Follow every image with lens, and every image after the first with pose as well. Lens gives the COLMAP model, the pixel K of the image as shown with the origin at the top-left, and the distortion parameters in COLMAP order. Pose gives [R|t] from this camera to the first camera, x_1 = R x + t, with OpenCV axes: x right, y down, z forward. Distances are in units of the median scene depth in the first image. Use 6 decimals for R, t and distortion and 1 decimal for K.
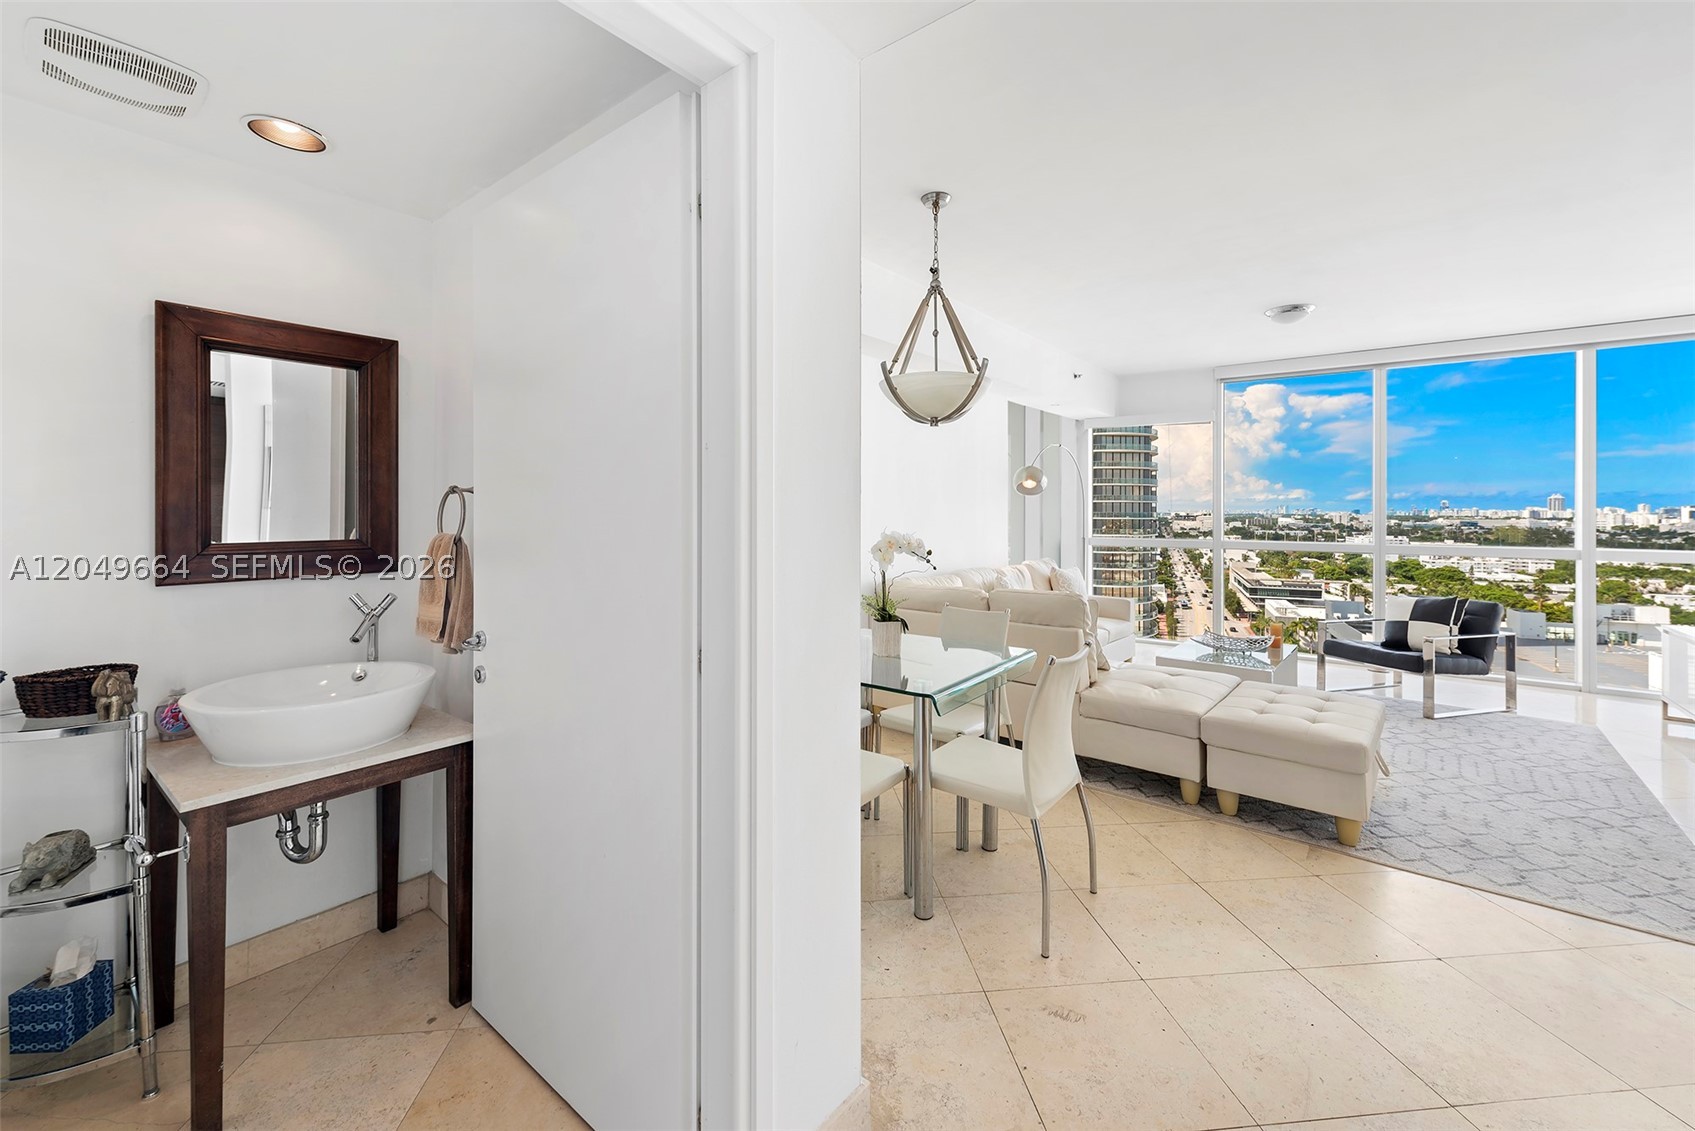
lens RADIAL K [[676.9, 0, 835.1], [0, 676.9, 511.7], [0, 0, 1]] dist [0.011562, -0.003133]
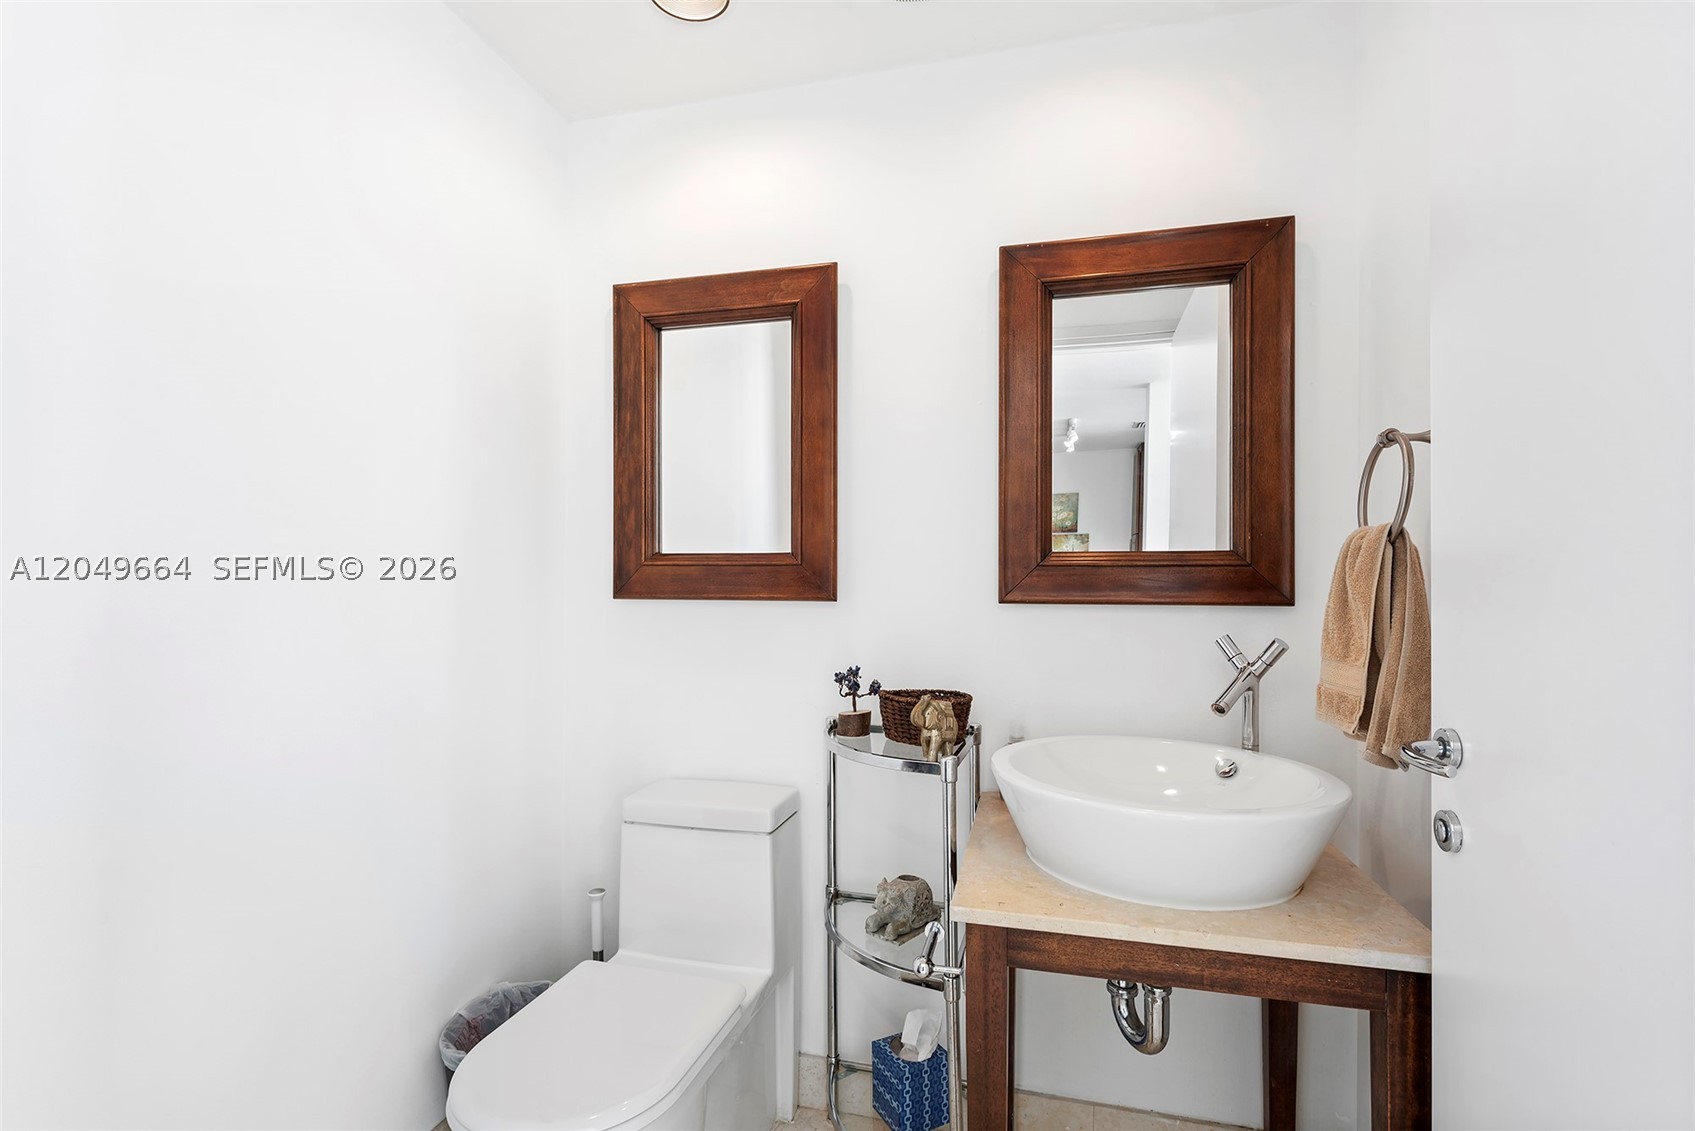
lens RADIAL K [[799.0, 0, 837.4], [0, 799.0, 574.2], [0, 0, 1]] dist [0.004757, -0.003909]
pose [[0.421087, -0.004250, -0.907010, -0.222396], [-0.003552, 0.999974, -0.006335, 0.081073], [0.907013, 0.005890, 0.421061, 0.429081]]
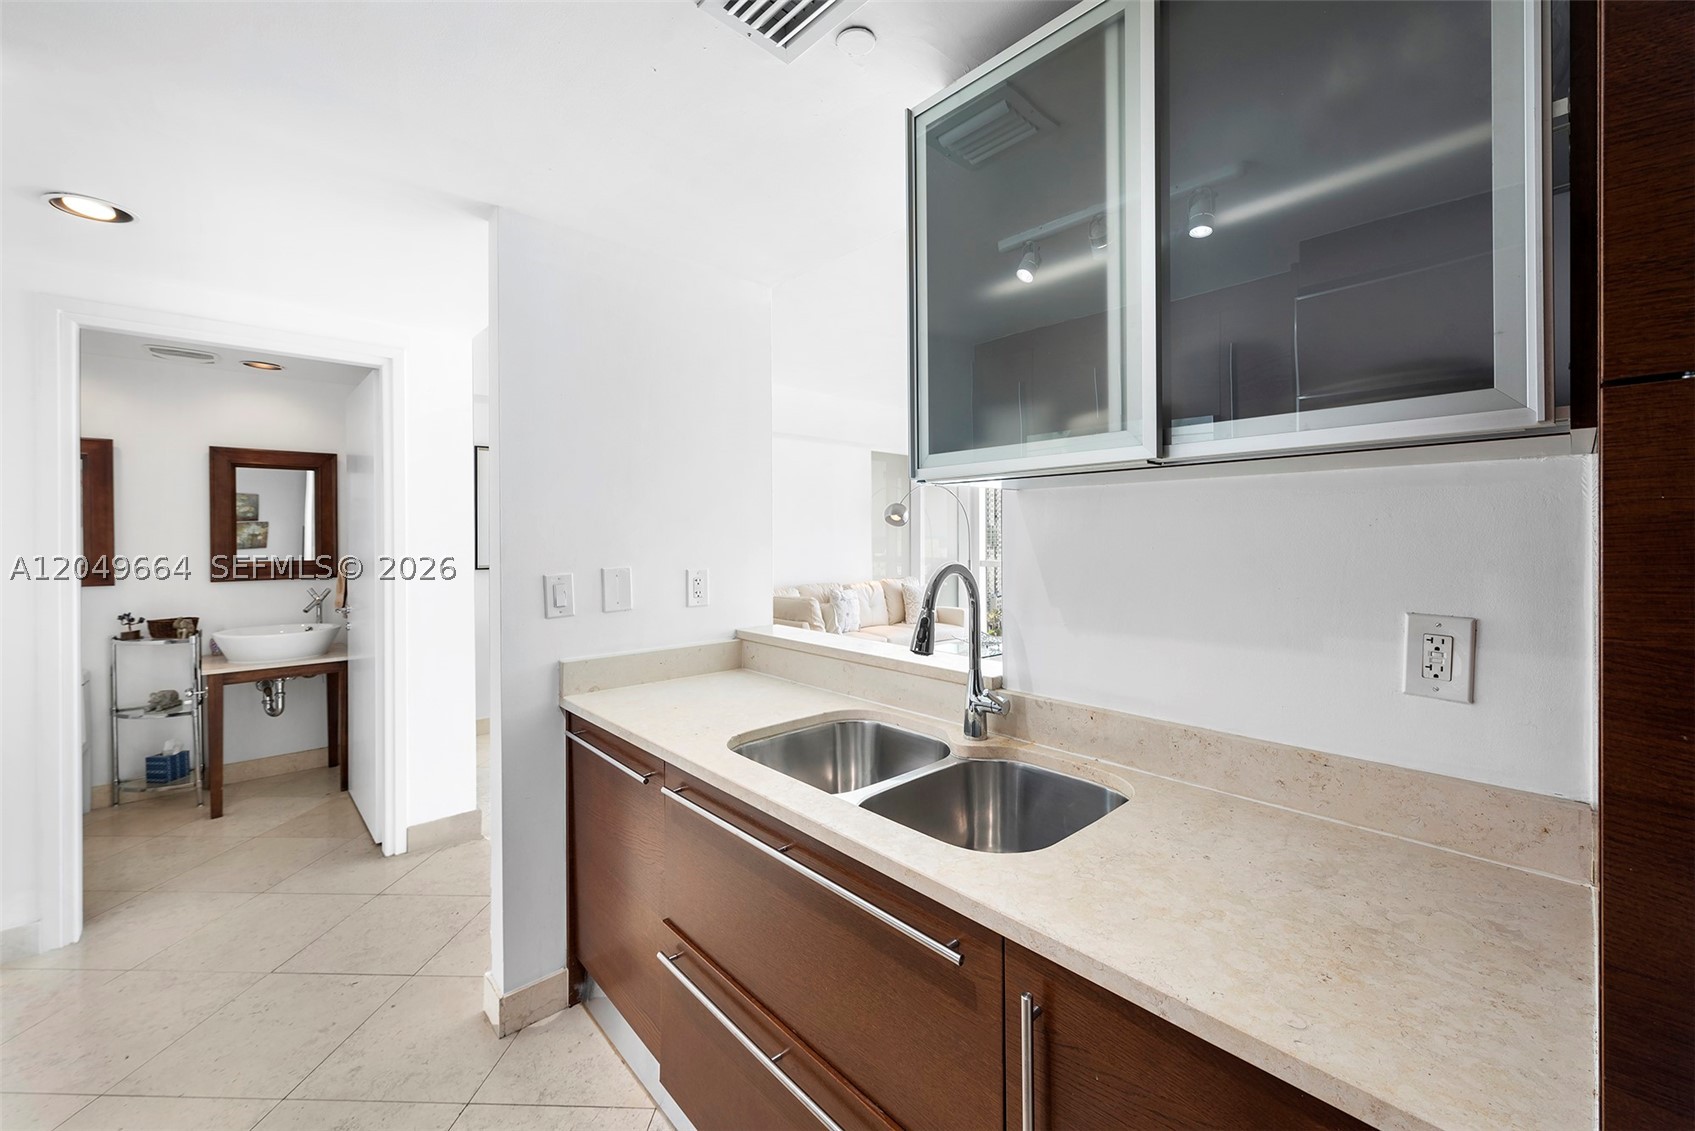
lens RADIAL K [[676.9, 0, 862.8], [0, 676.9, 539.1], [0, 0, 1]] dist [0.011562, -0.003133]
pose [[0.991672, 0.004513, -0.128713, 1.250720], [-0.002678, 0.999892, 0.014423, -0.058497], [0.128764, -0.013958, 0.991577, -0.811802]]
